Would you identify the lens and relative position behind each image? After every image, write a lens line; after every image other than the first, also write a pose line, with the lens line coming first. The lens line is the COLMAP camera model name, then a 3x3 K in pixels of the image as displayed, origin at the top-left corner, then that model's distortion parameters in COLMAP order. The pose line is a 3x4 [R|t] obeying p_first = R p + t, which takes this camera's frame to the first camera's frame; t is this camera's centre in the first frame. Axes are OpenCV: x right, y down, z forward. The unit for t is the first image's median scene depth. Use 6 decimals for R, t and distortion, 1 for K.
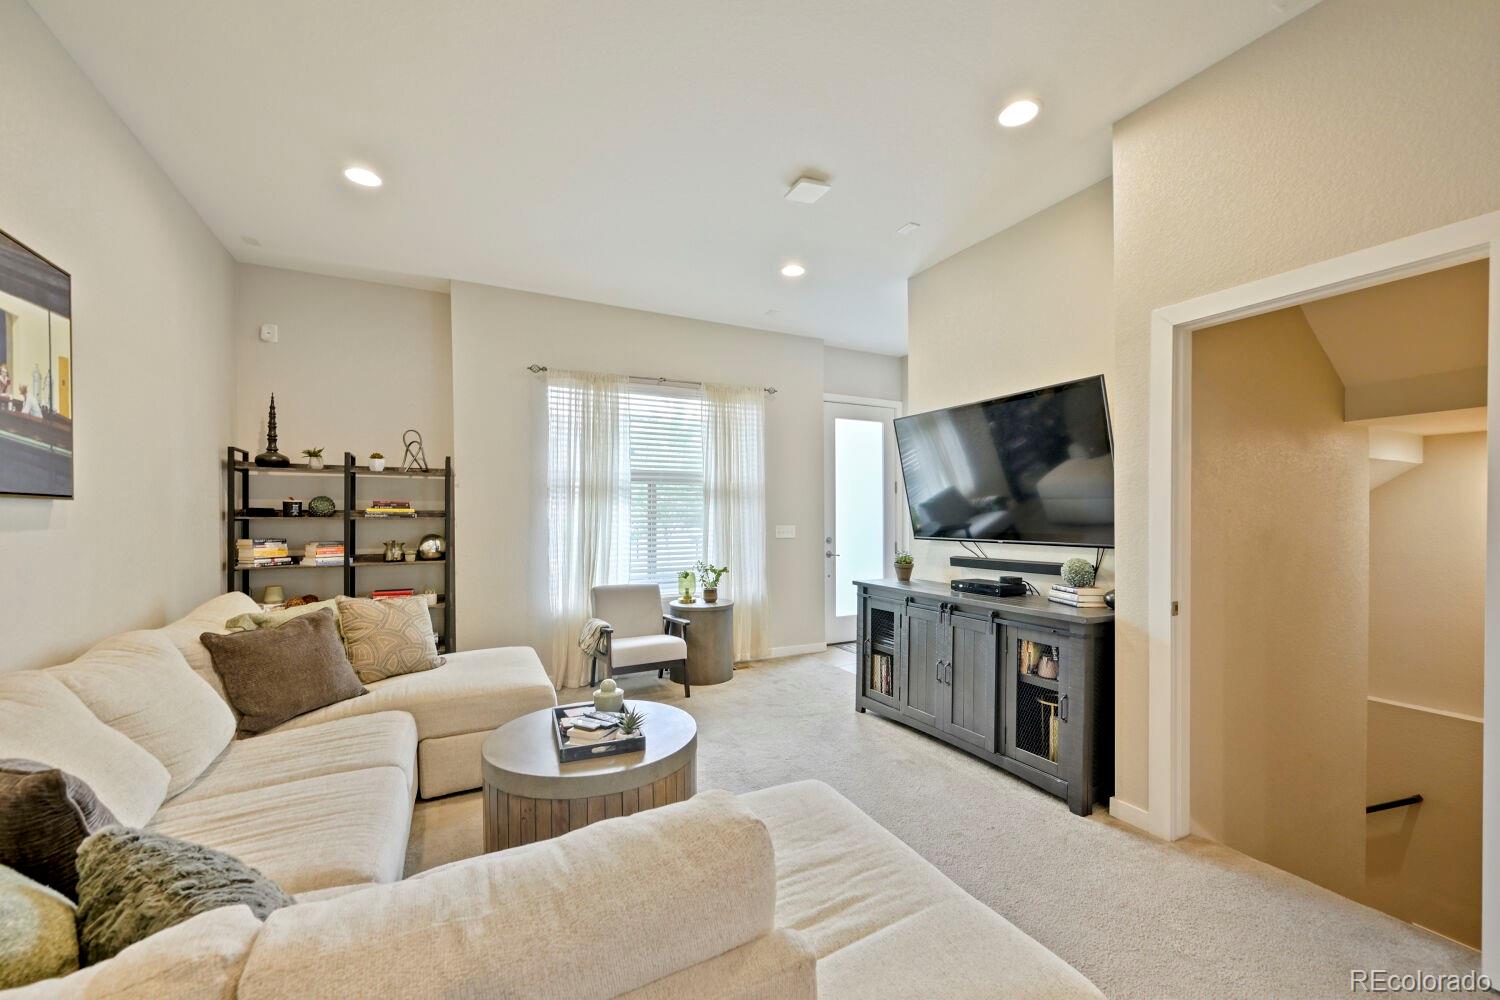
lens RADIAL K [[592.0, 0, 765.3], [0, 592.0, 520.4], [0, 0, 1]] dist [0.001791, -0.000690]
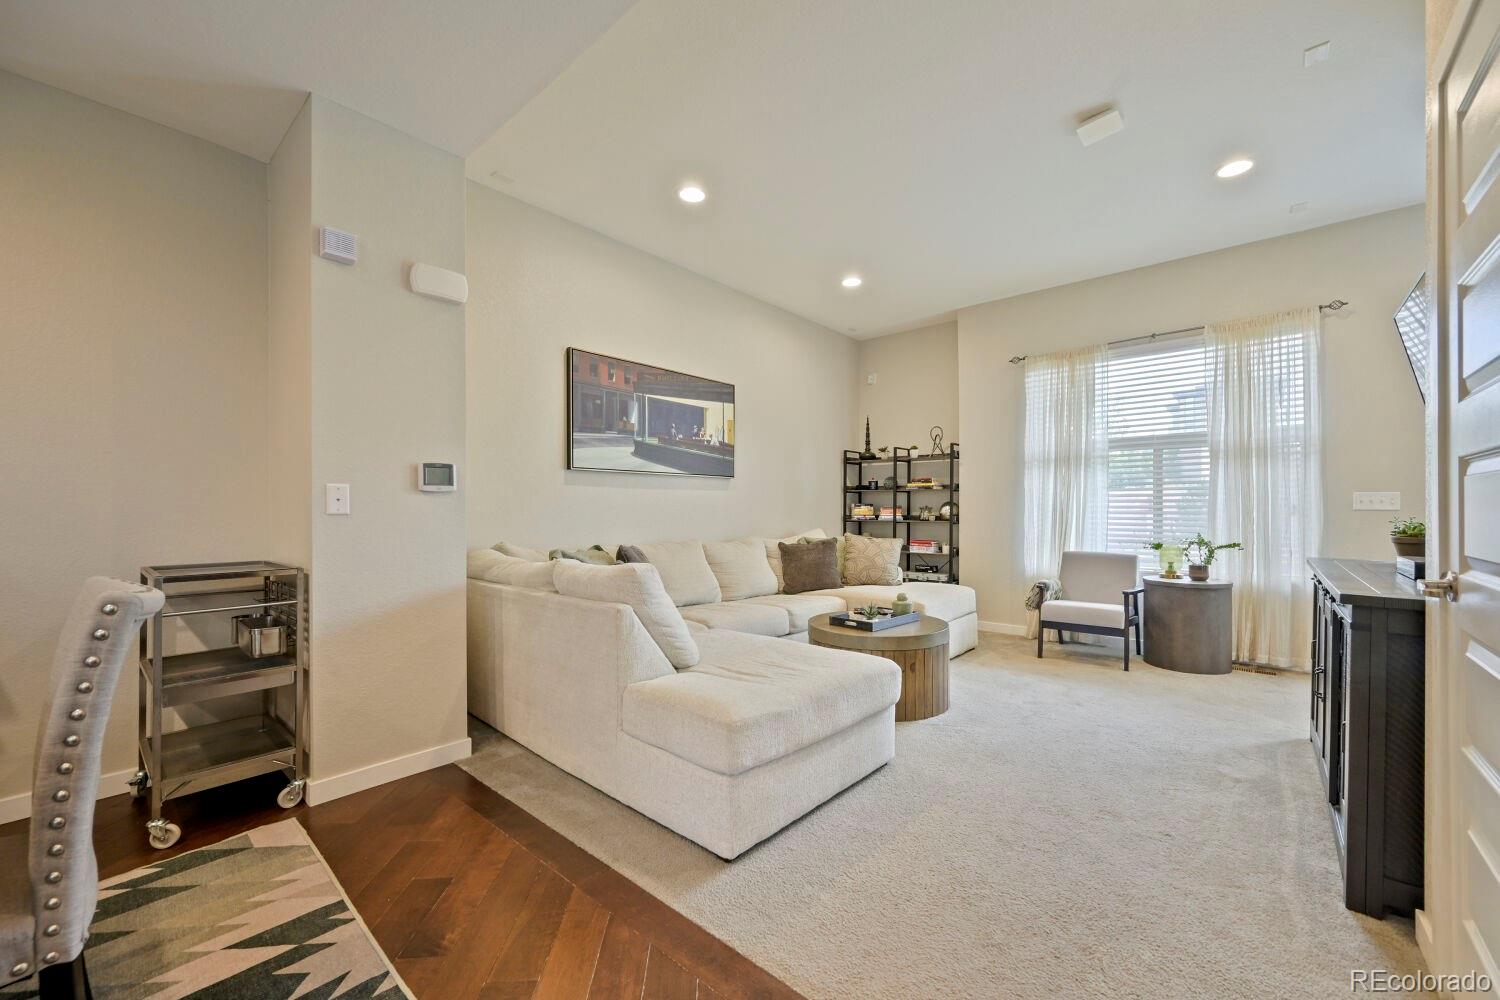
lens RADIAL K [[592.0, 0, 751.0], [0, 592.0, 507.0], [0, 0, 1]] dist [0.001791, -0.000690]
pose [[0.358585, -0.001340, -0.933496, 0.561538], [-0.007492, 0.999963, -0.004314, 0.047015], [0.933467, 0.008540, 0.358562, 0.101516]]
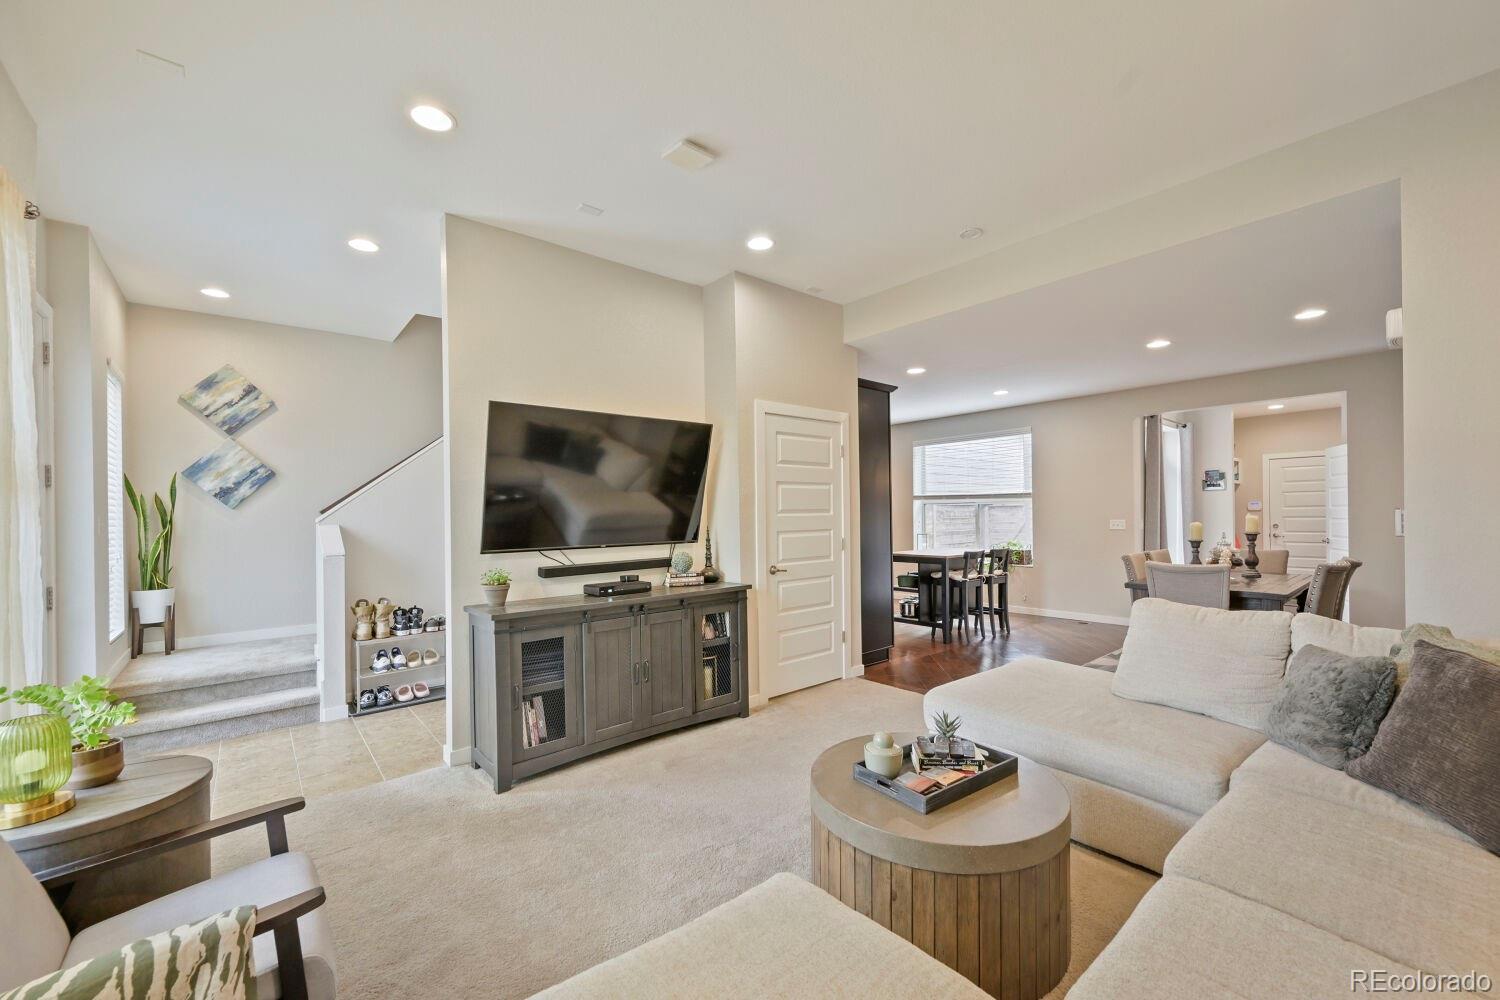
lens RADIAL K [[592.0, 0, 759.5], [0, 592.0, 508.5], [0, 0, 1]] dist [0.001791, -0.000690]
pose [[-0.222985, 0.016585, 0.974681, -0.611874], [0.026106, 0.999598, -0.011037, -0.011749], [-0.974472, 0.022984, -0.223329, 0.817798]]
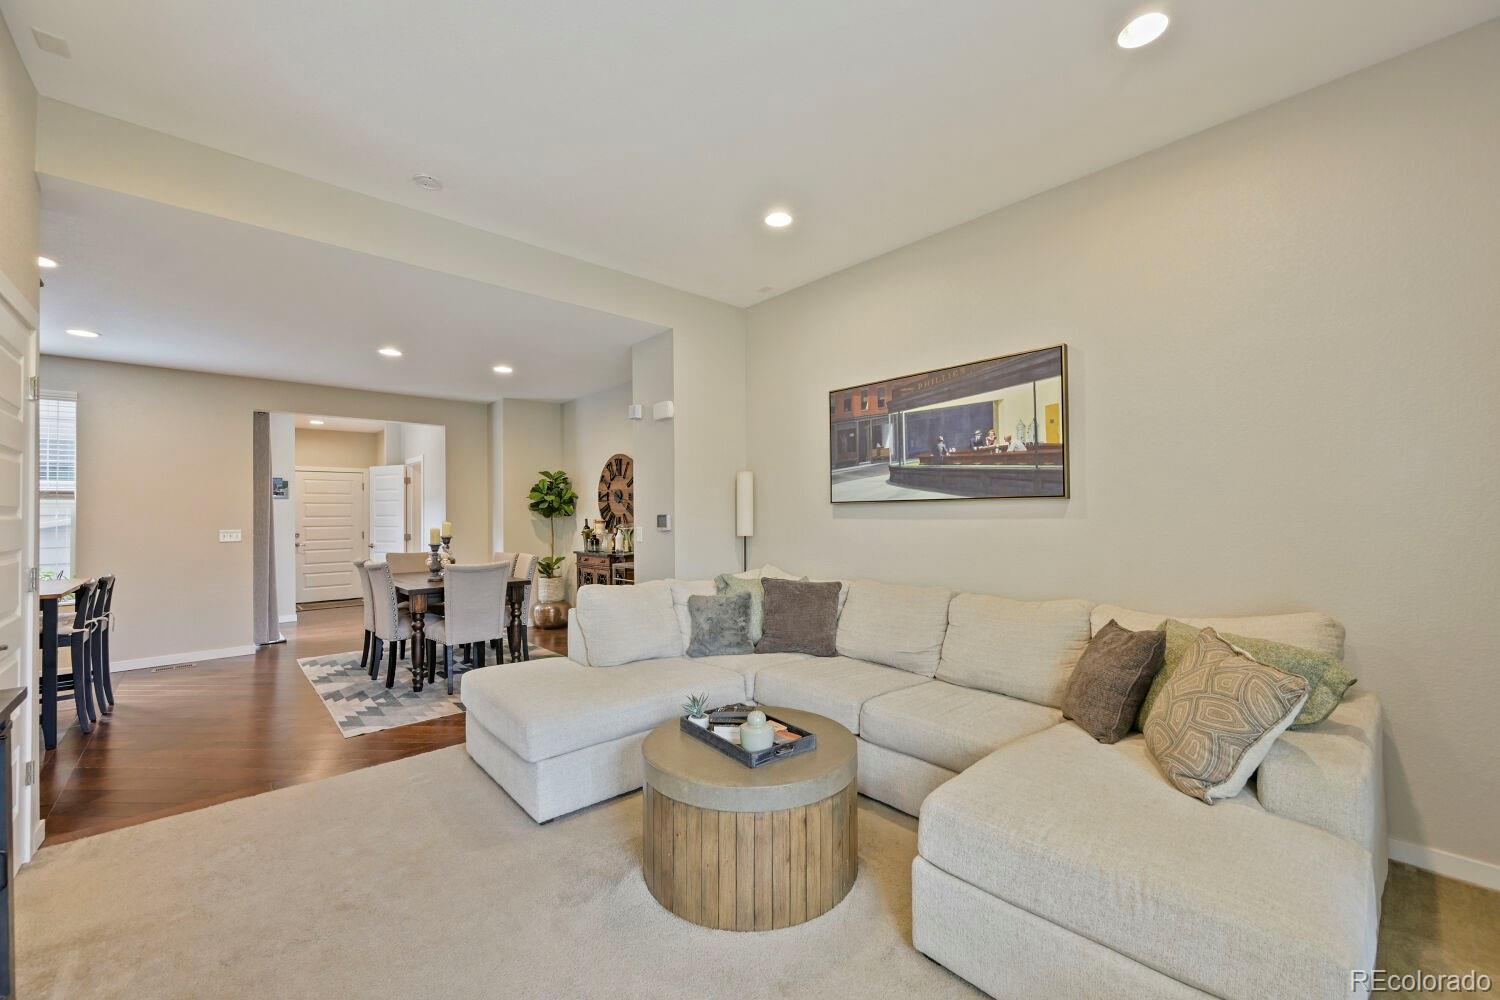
lens RADIAL K [[592.0, 0, 757.5], [0, 592.0, 501.3], [0, 0, 1]] dist [0.001791, -0.000690]
pose [[-0.967043, 0.009882, -0.254420, -0.036707], [0.012309, 0.999893, -0.007948, -0.013081], [0.254314, -0.010818, -0.967061, 1.118665]]
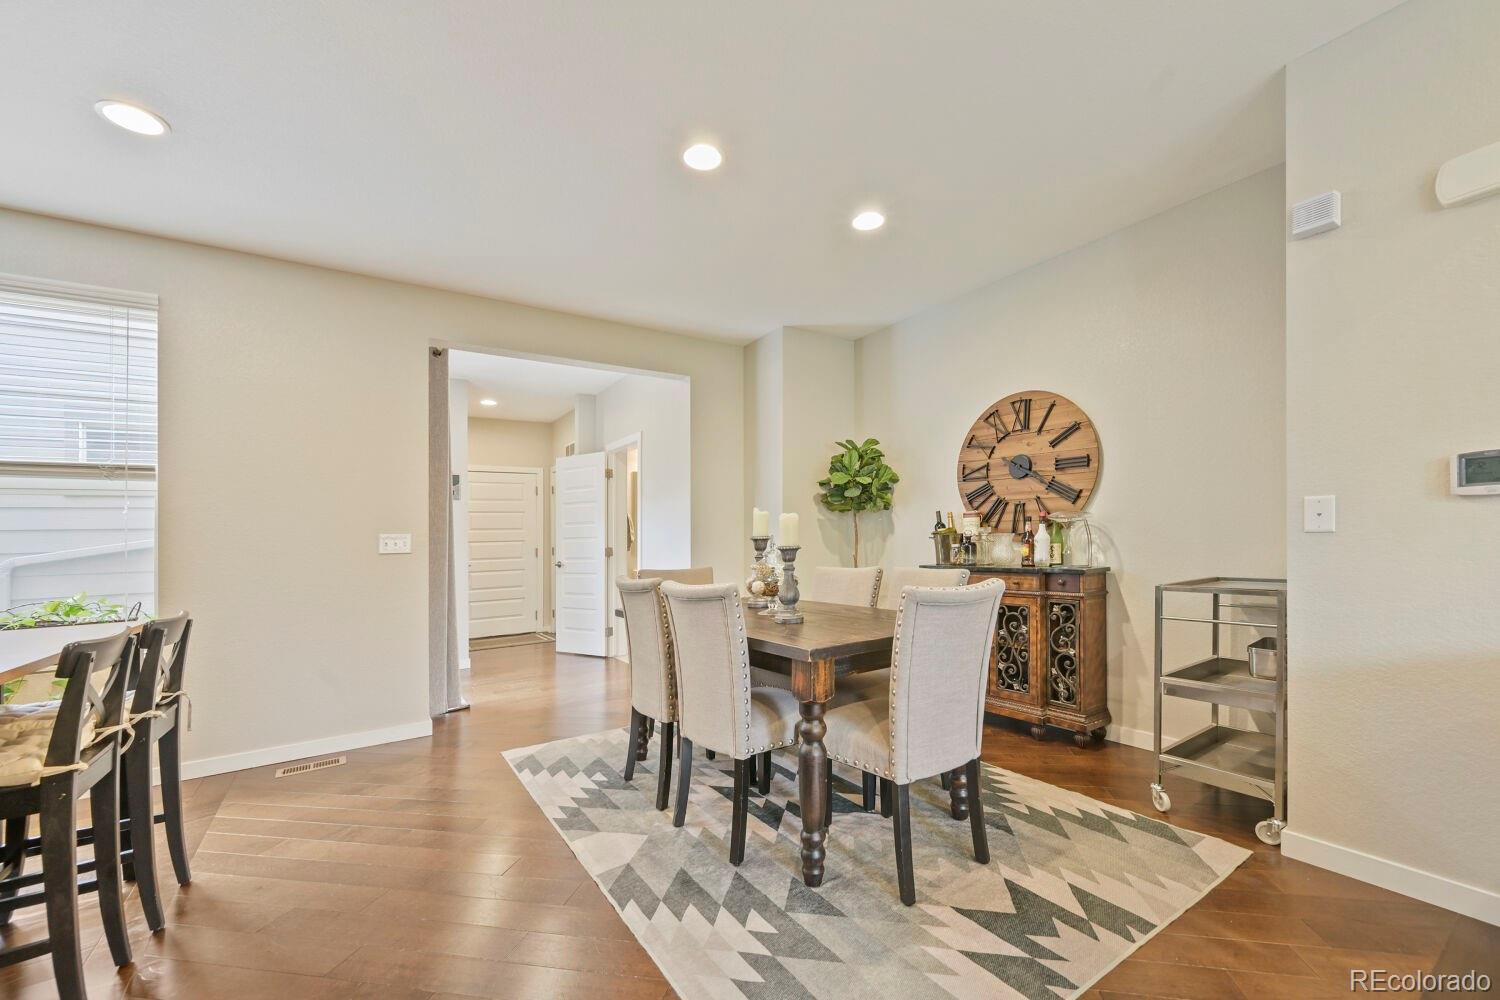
lens RADIAL K [[592.0, 0, 788.9], [0, 592.0, 516.9], [0, 0, 1]] dist [0.001791, -0.000690]
pose [[-0.989428, 0.024390, -0.142957, 0.386168], [0.028106, 0.999316, -0.024032, 0.041944], [0.142273, -0.027795, -0.989437, 0.348816]]
